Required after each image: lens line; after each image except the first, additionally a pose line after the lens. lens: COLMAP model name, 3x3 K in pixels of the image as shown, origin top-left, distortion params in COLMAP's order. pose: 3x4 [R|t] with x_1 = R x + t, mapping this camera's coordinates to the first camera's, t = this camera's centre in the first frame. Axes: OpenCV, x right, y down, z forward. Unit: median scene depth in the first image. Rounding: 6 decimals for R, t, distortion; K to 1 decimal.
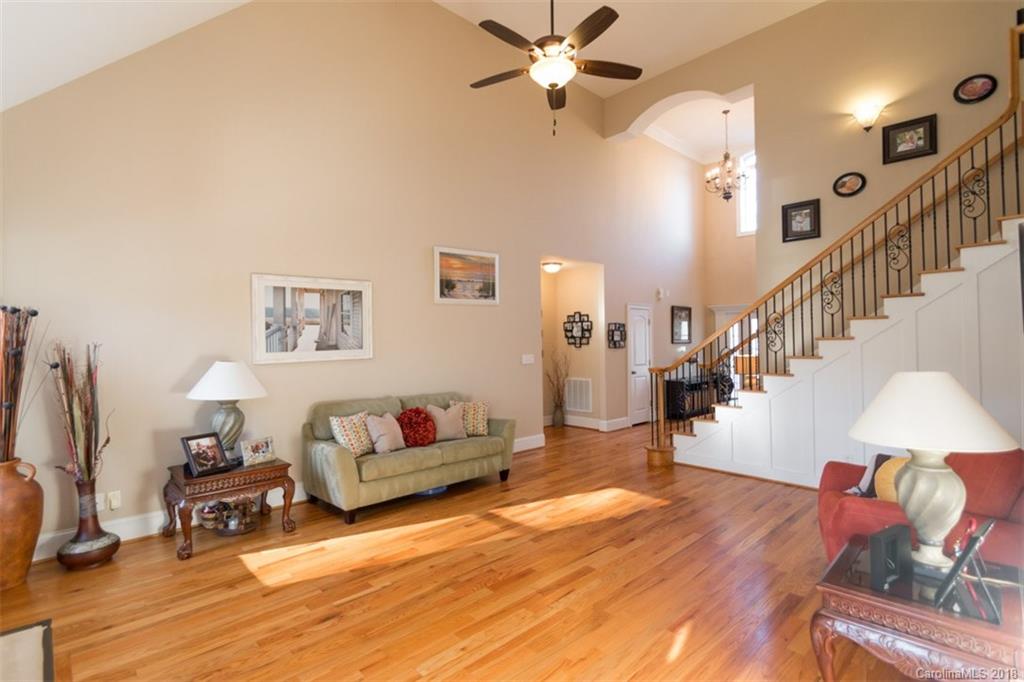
lens RADIAL K [[494.1, 0, 510.1], [0, 494.1, 339.8], [0, 0, 1]] dist [0.003078, -0.008034]
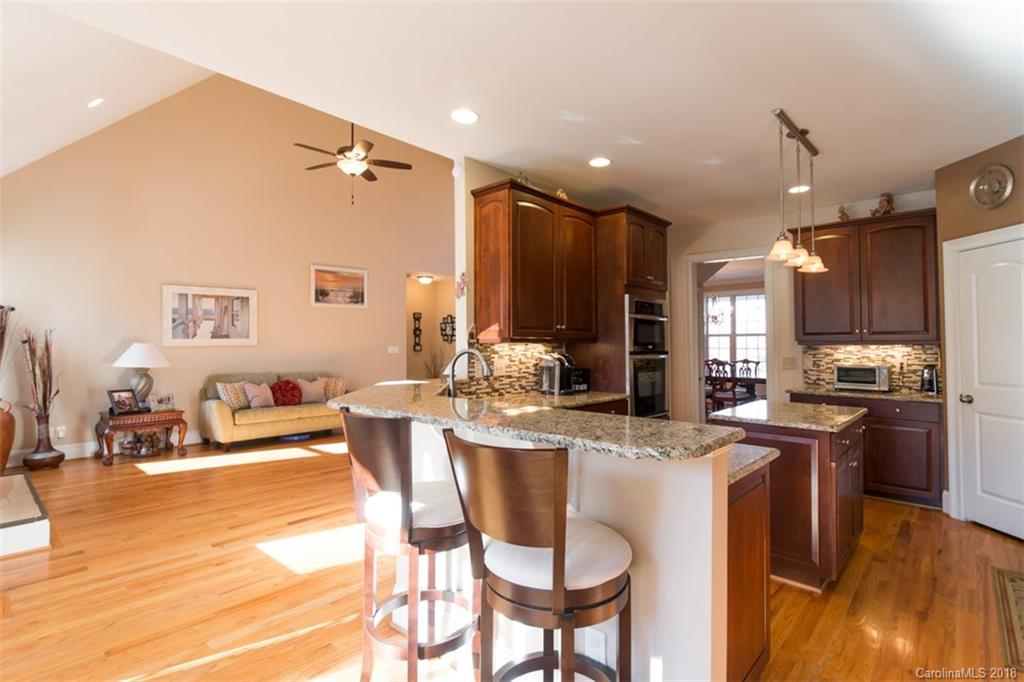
lens RADIAL K [[494.1, 0, 516.4], [0, 494.1, 337.6], [0, 0, 1]] dist [0.003078, -0.008034]
pose [[0.996490, 0.006965, 0.083424, 0.403032], [-0.005661, 0.999858, -0.015862, 0.040552], [-0.083523, 0.015334, 0.996388, -0.544750]]
